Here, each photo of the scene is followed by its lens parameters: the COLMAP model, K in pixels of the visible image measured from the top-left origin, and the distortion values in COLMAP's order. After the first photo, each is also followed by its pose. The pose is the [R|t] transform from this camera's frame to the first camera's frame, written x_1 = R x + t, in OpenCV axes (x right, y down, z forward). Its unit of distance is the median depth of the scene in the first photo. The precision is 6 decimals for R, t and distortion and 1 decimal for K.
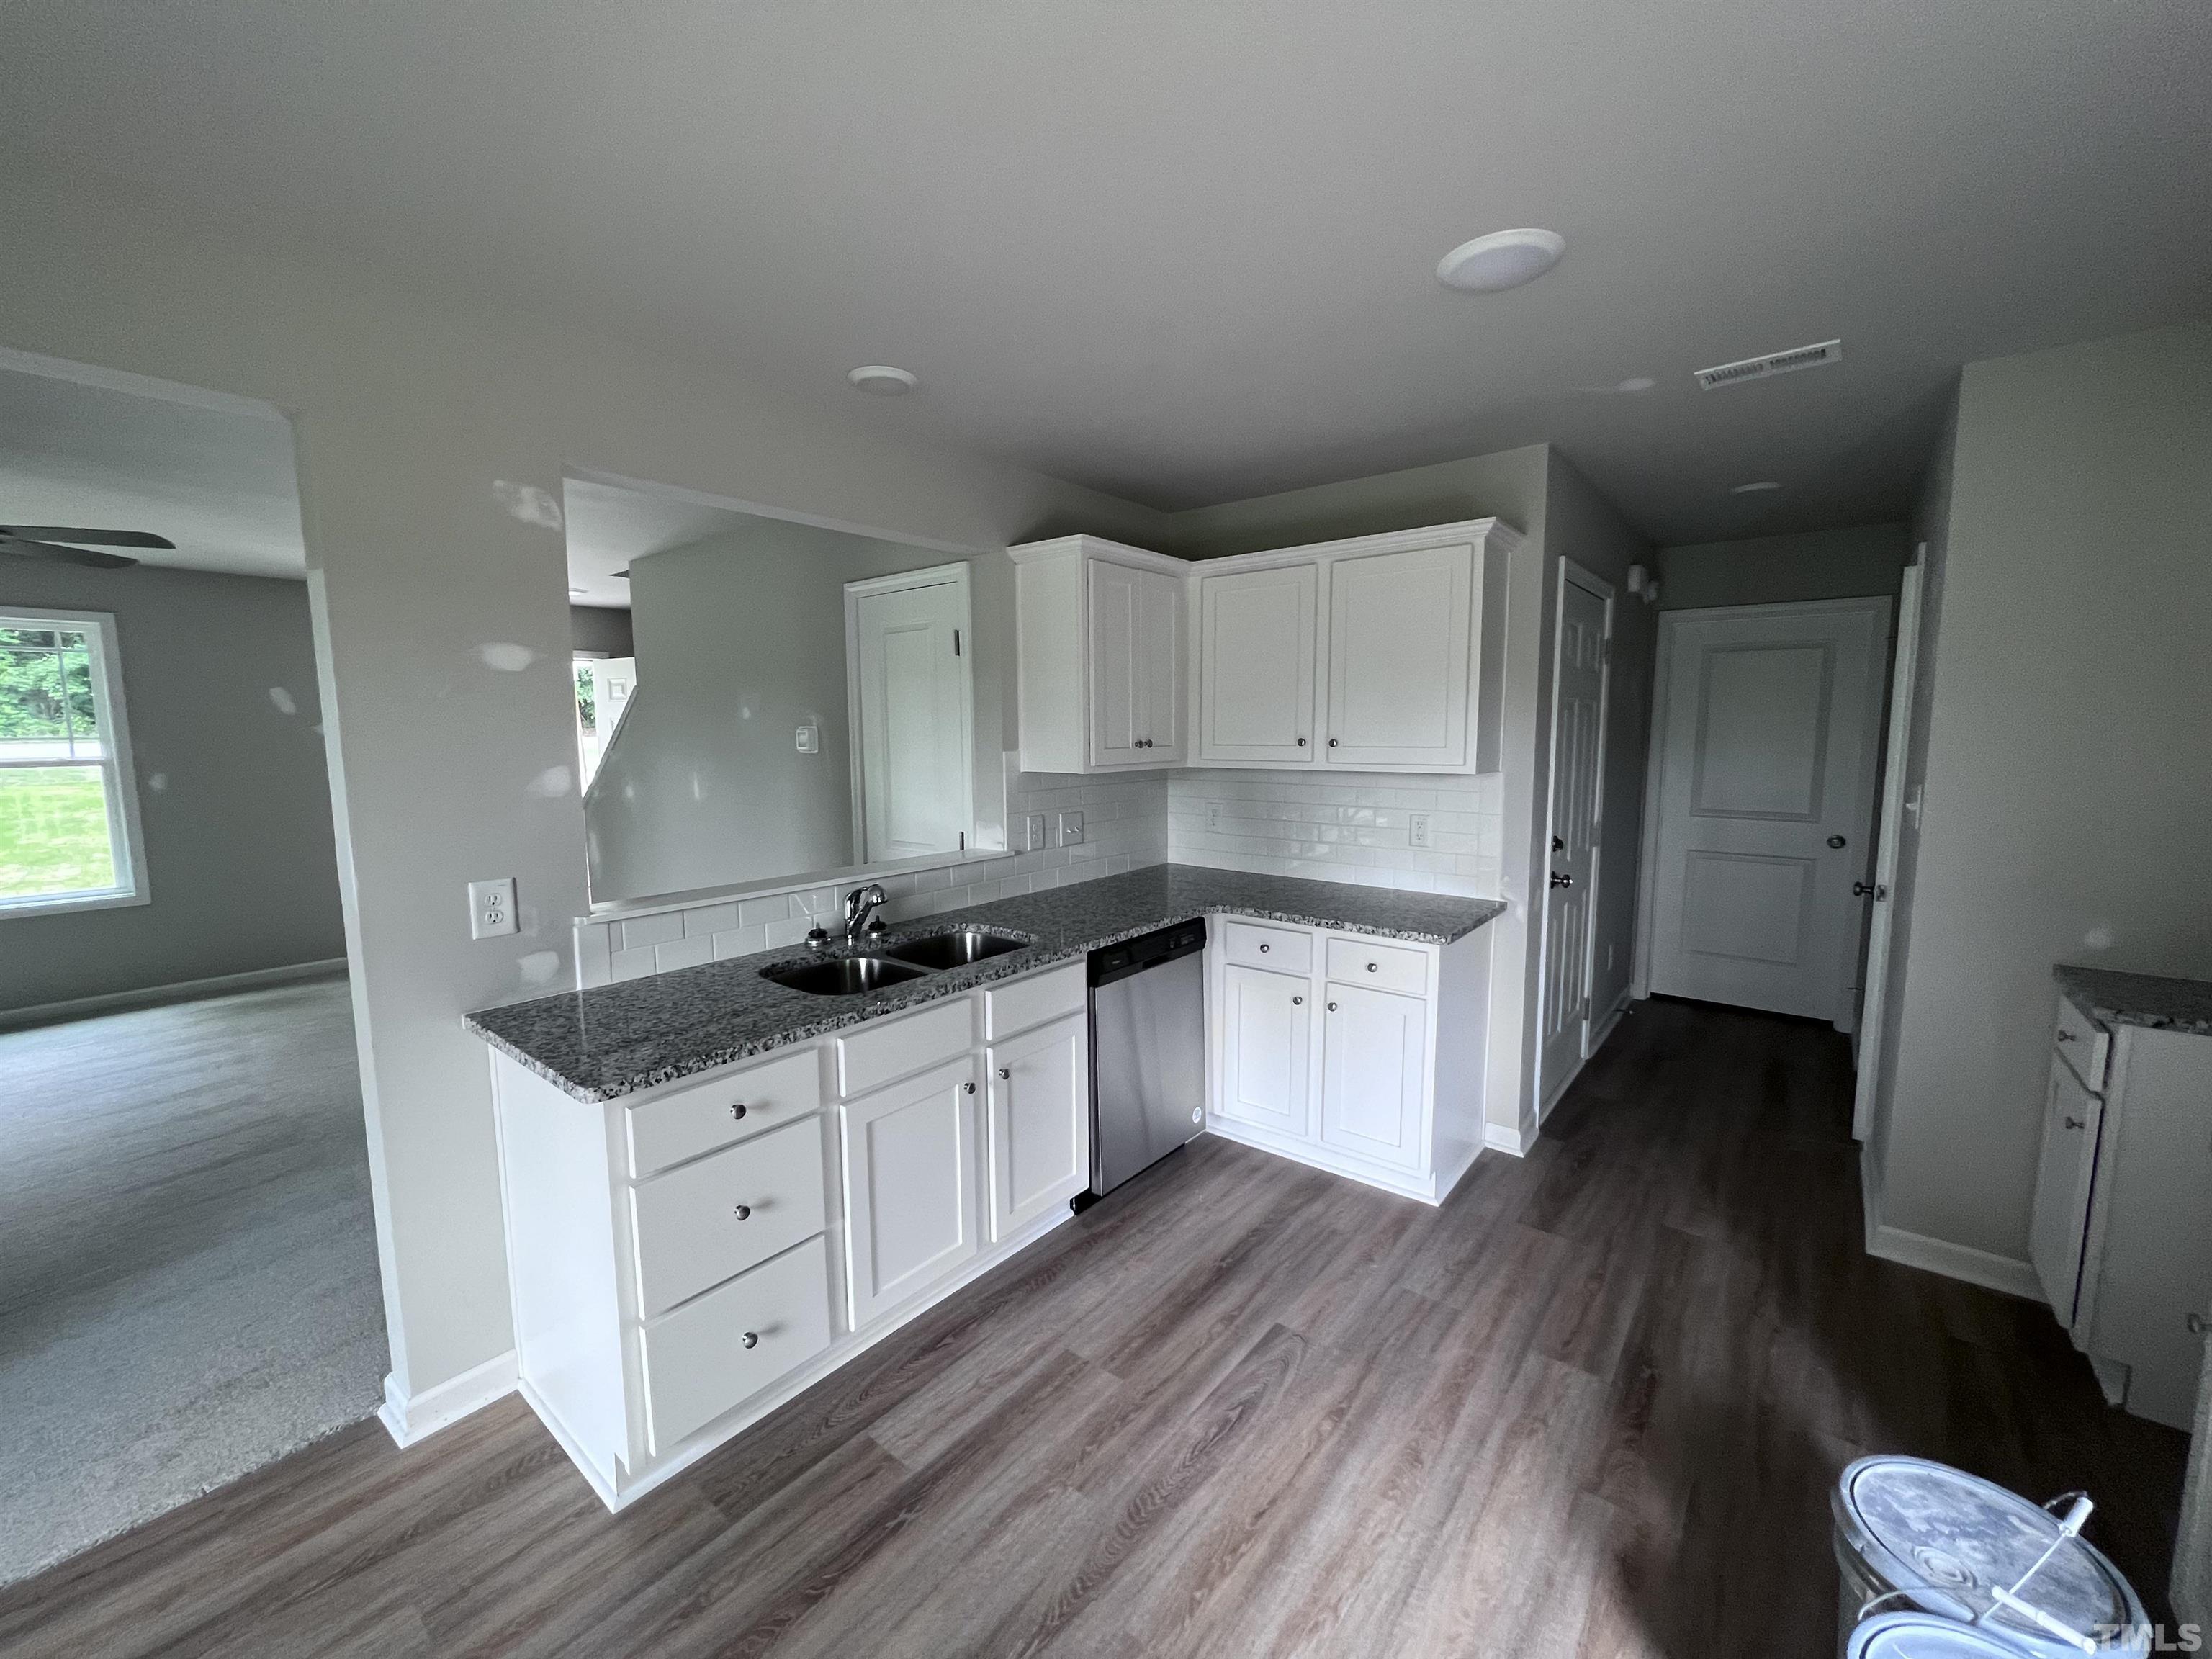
lens RADIAL K [[886.7, 0, 1097.4], [0, 886.7, 829.7], [0, 0, 1]] dist [-0.001640, -0.000140]
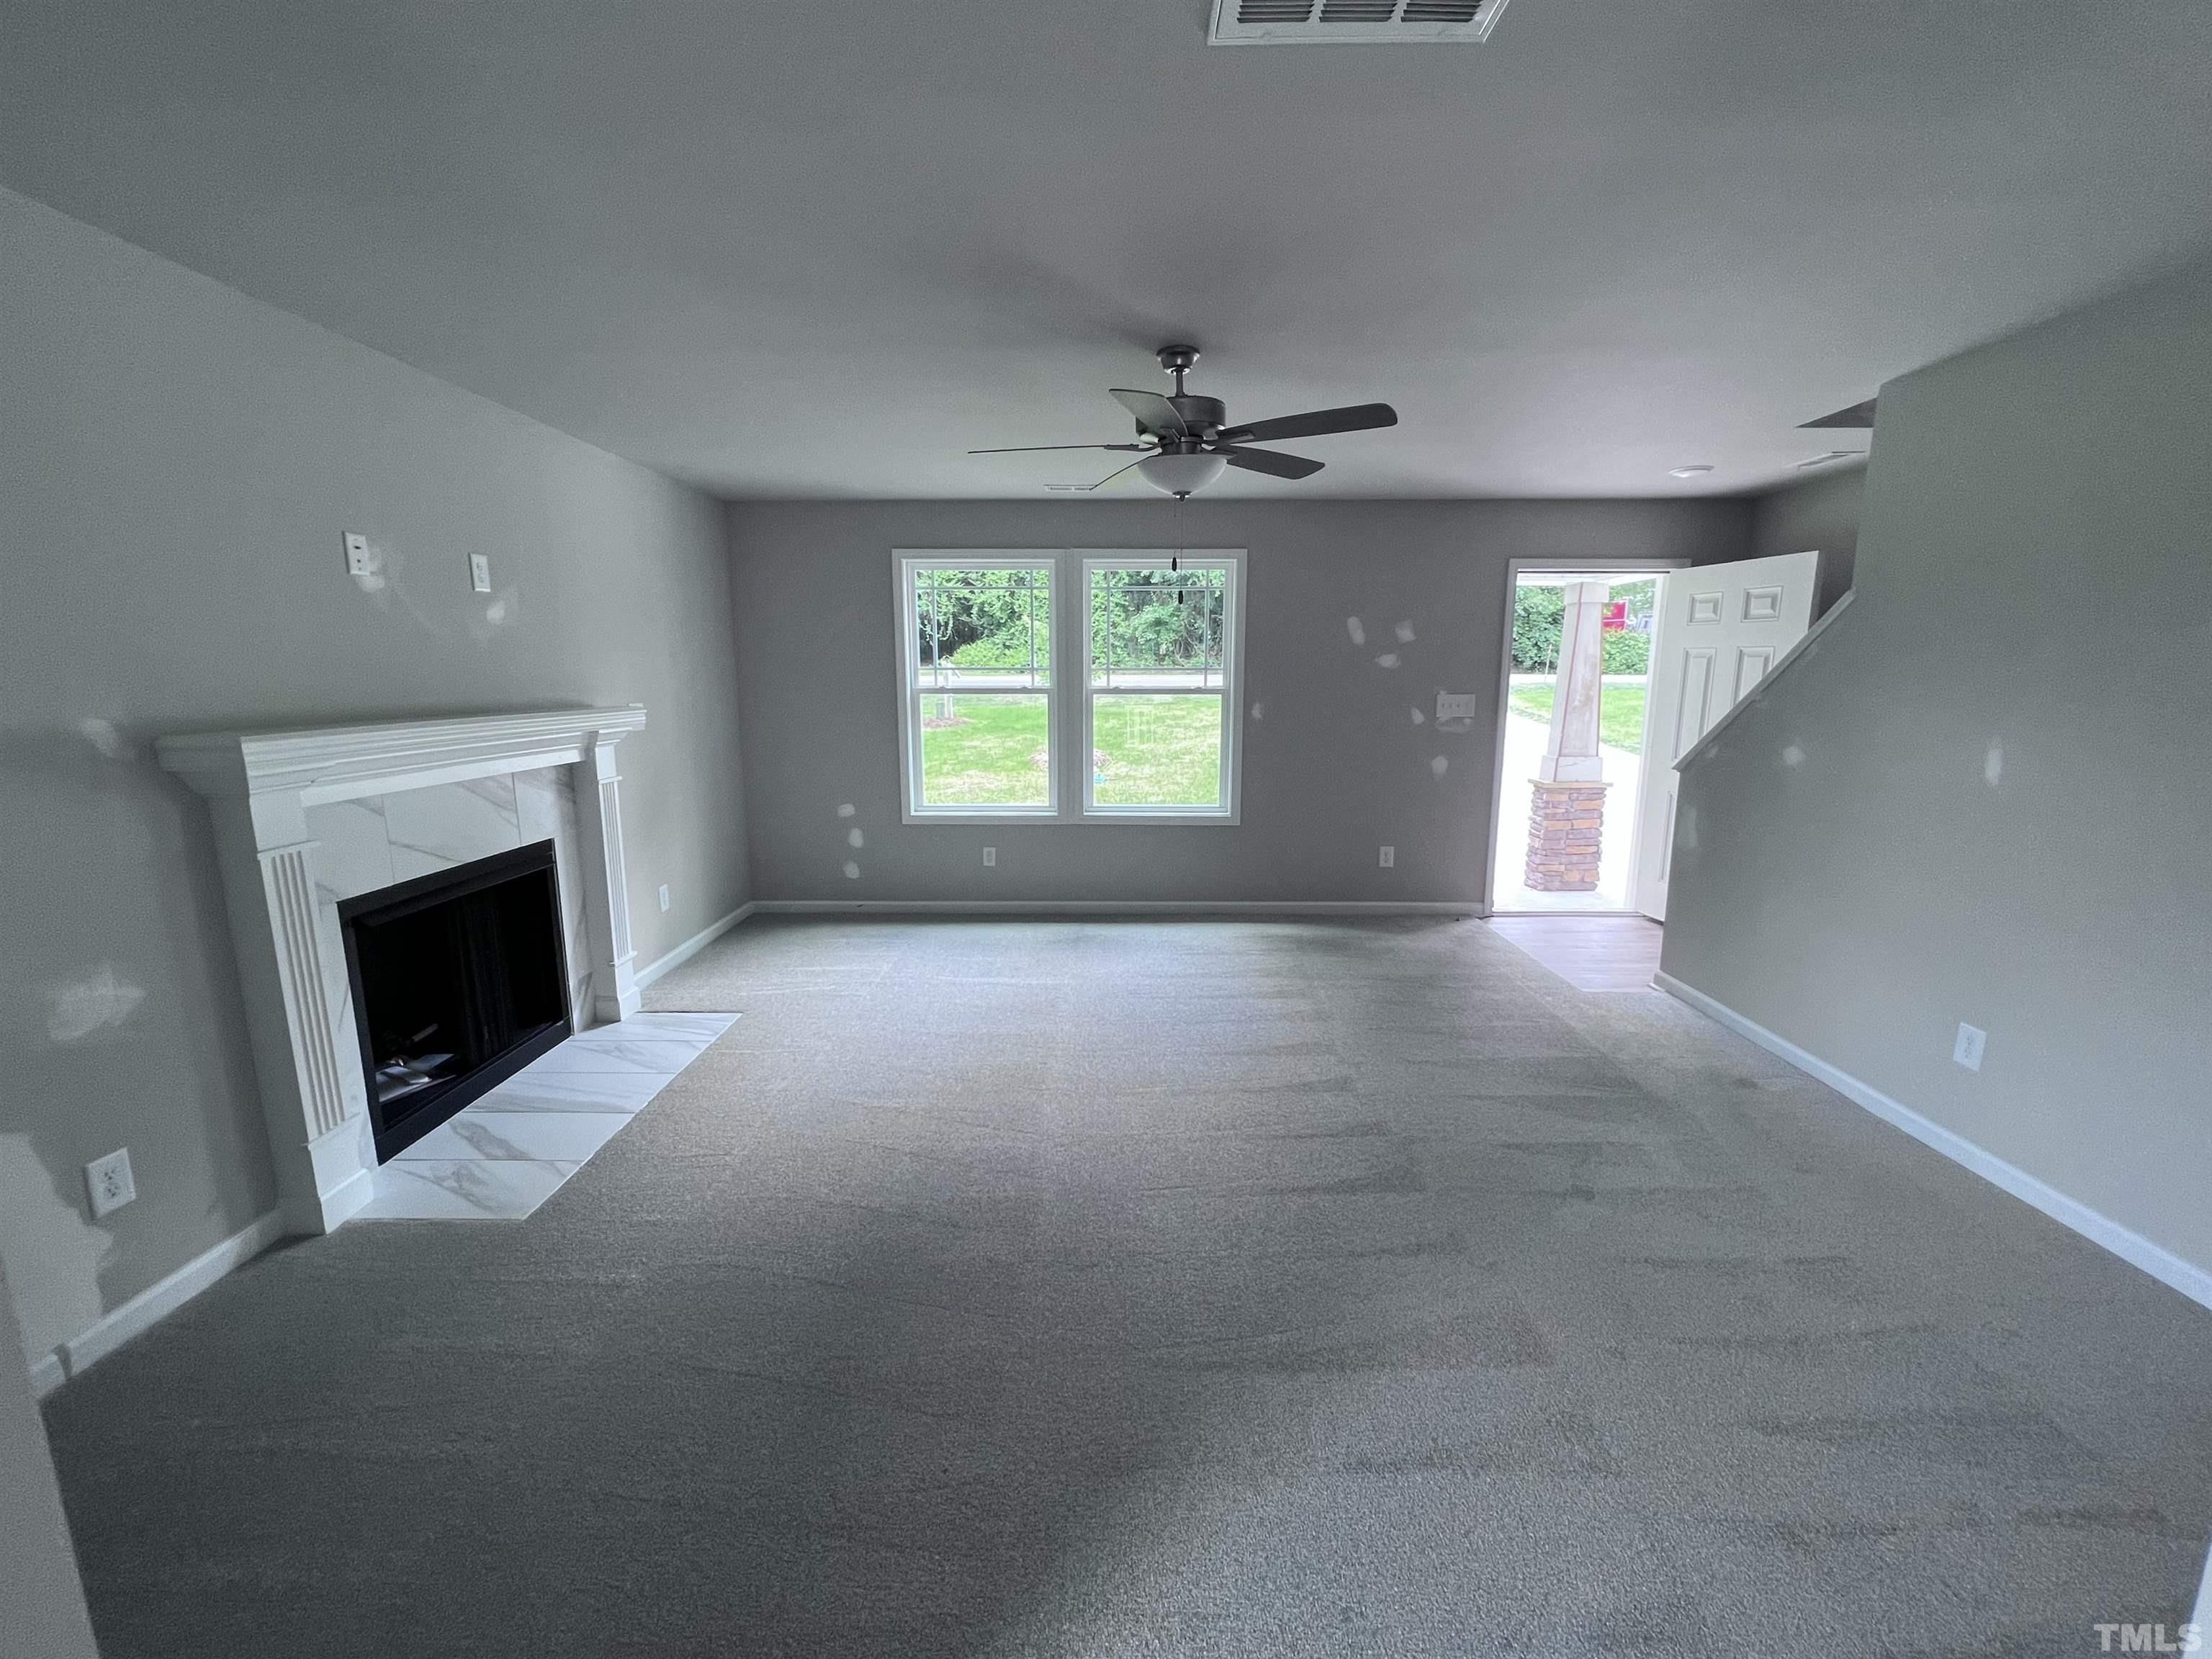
lens RADIAL K [[907.7, 0, 1106.0], [0, 907.7, 829.5], [0, 0, 1]] dist [0.001063, 0.000240]
pose [[0.628548, 0.141698, -0.764754, -0.755101], [-0.092350, 0.989905, 0.107513, -0.033632], [0.772269, 0.003047, 0.635289, 0.403499]]
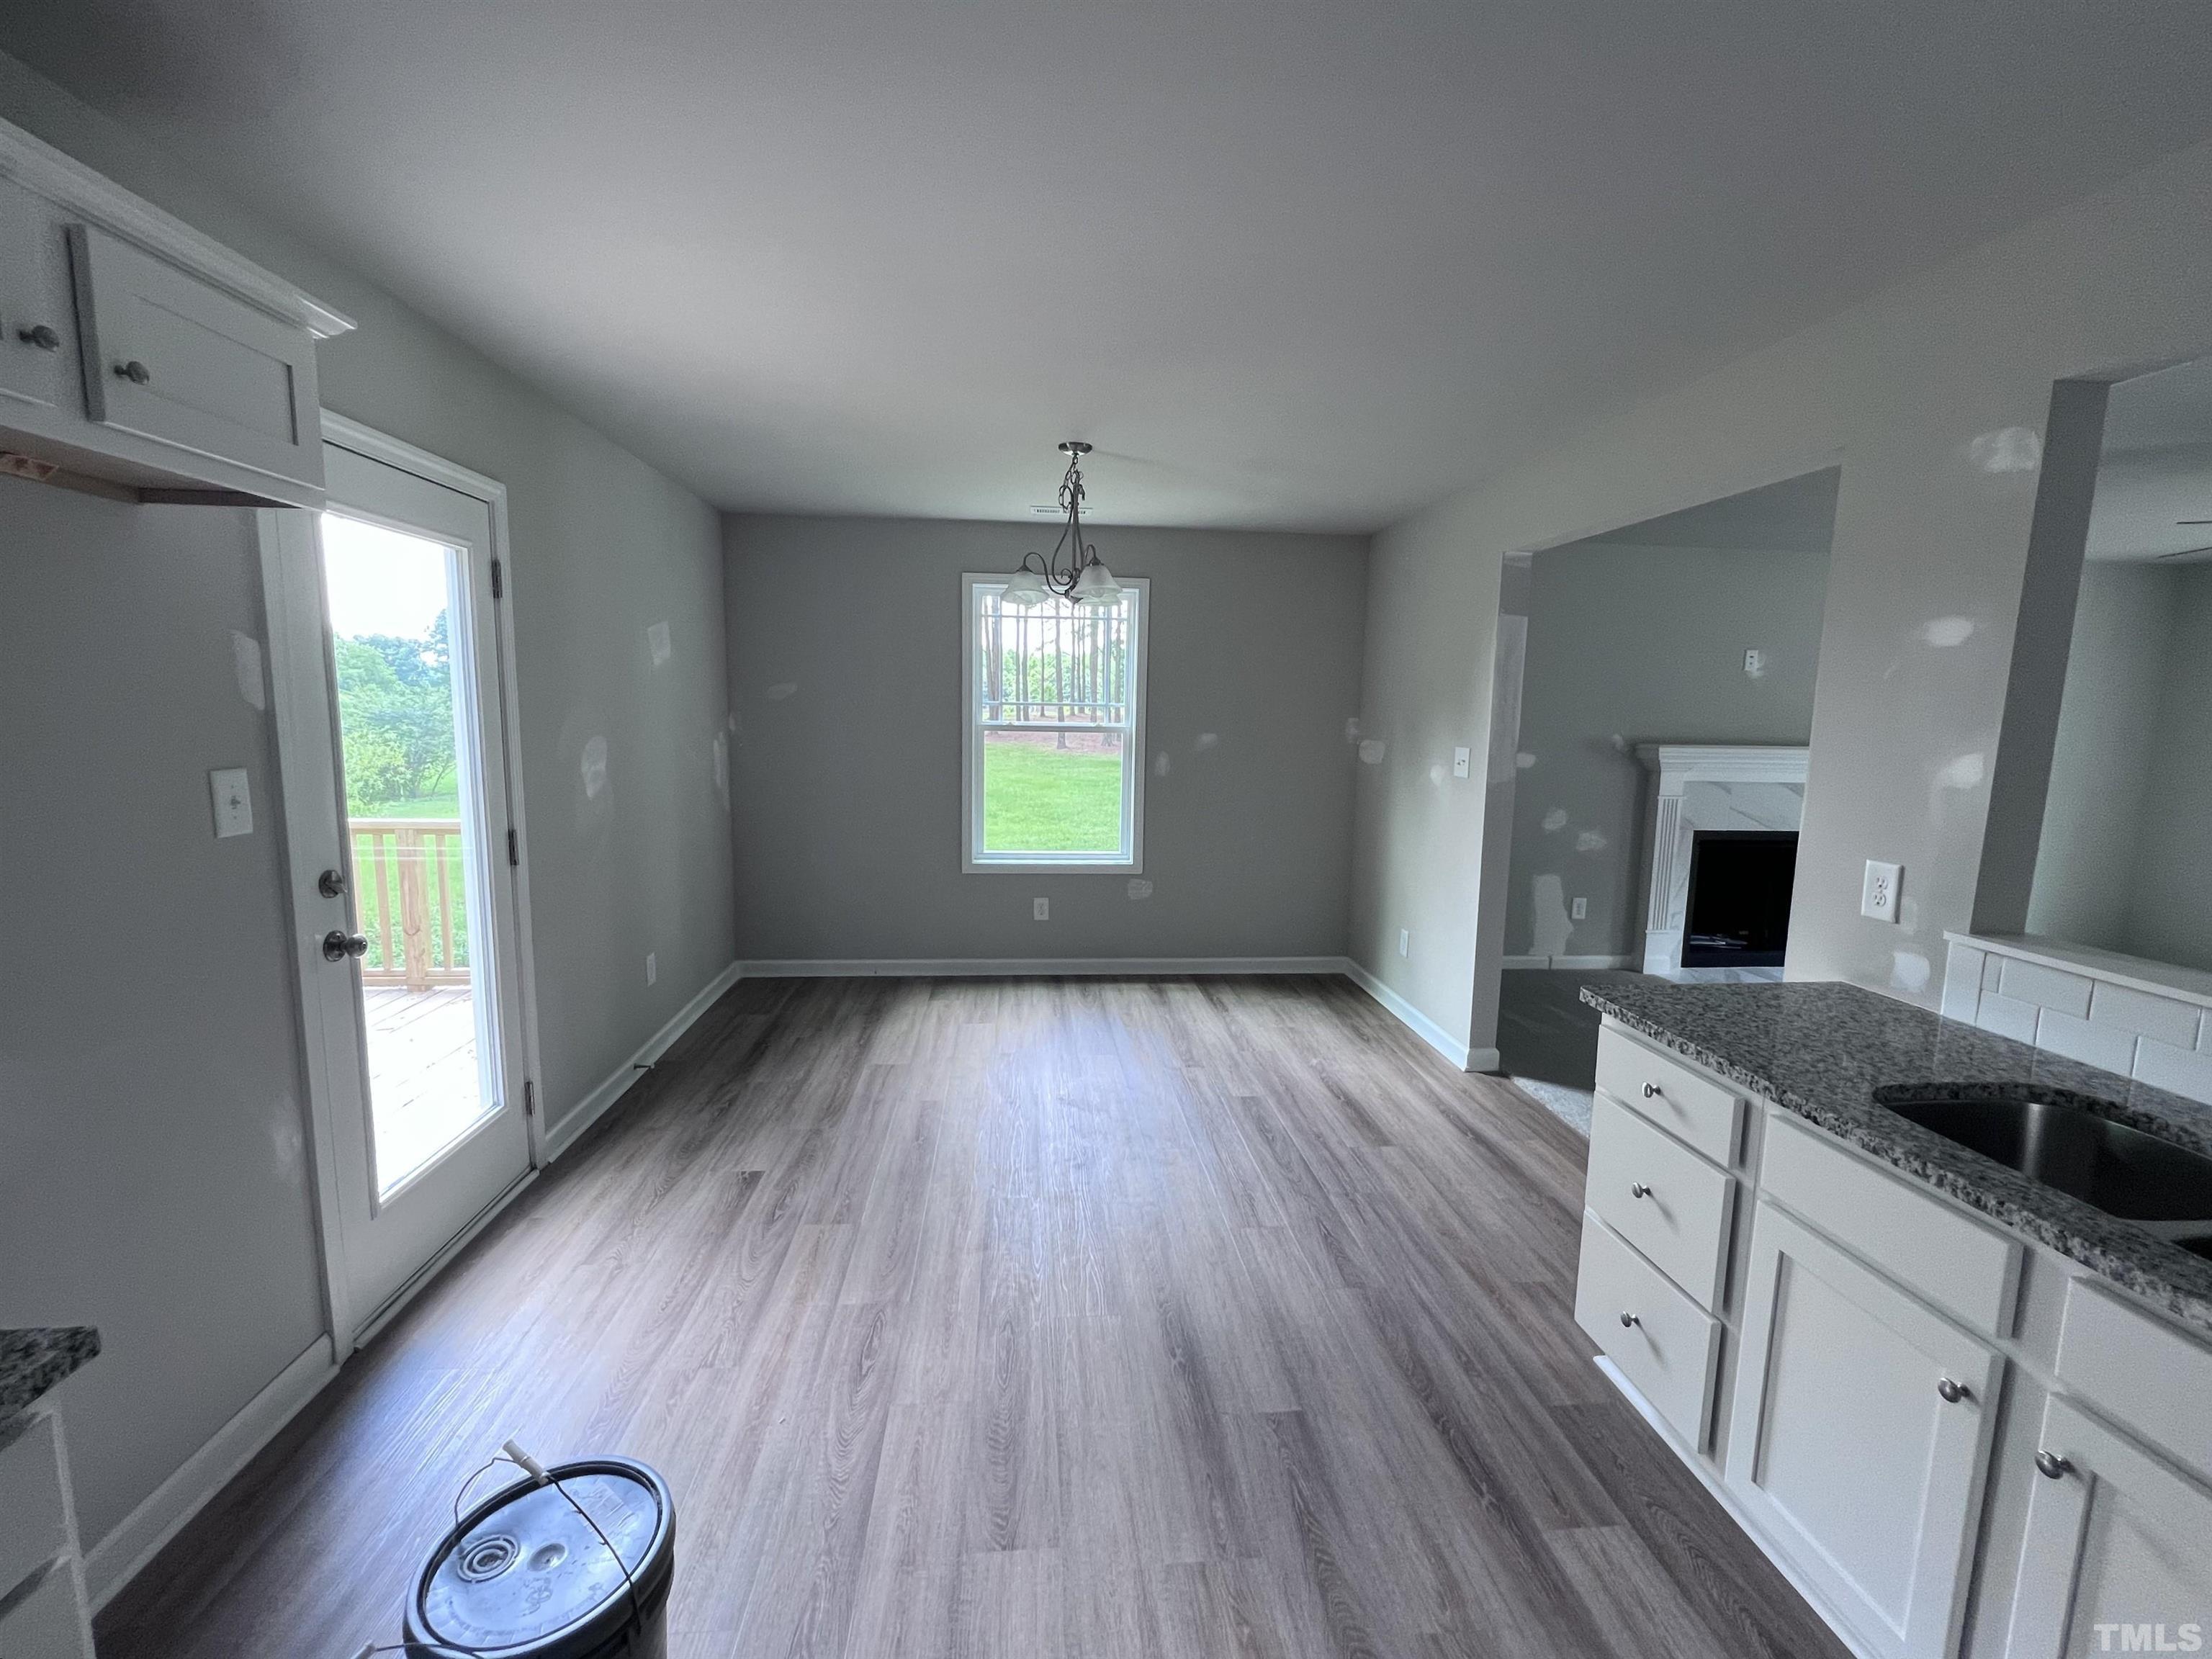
lens RADIAL K [[934.4, 0, 1098.9], [0, 934.4, 824.5], [0, 0, 1]] dist [-0.000432, -0.000050]
pose [[-0.715160, 0.080811, -0.694273, 0.603803], [-0.092876, 0.973499, 0.208983, -0.109706], [0.692763, 0.213937, -0.688702, 1.000223]]
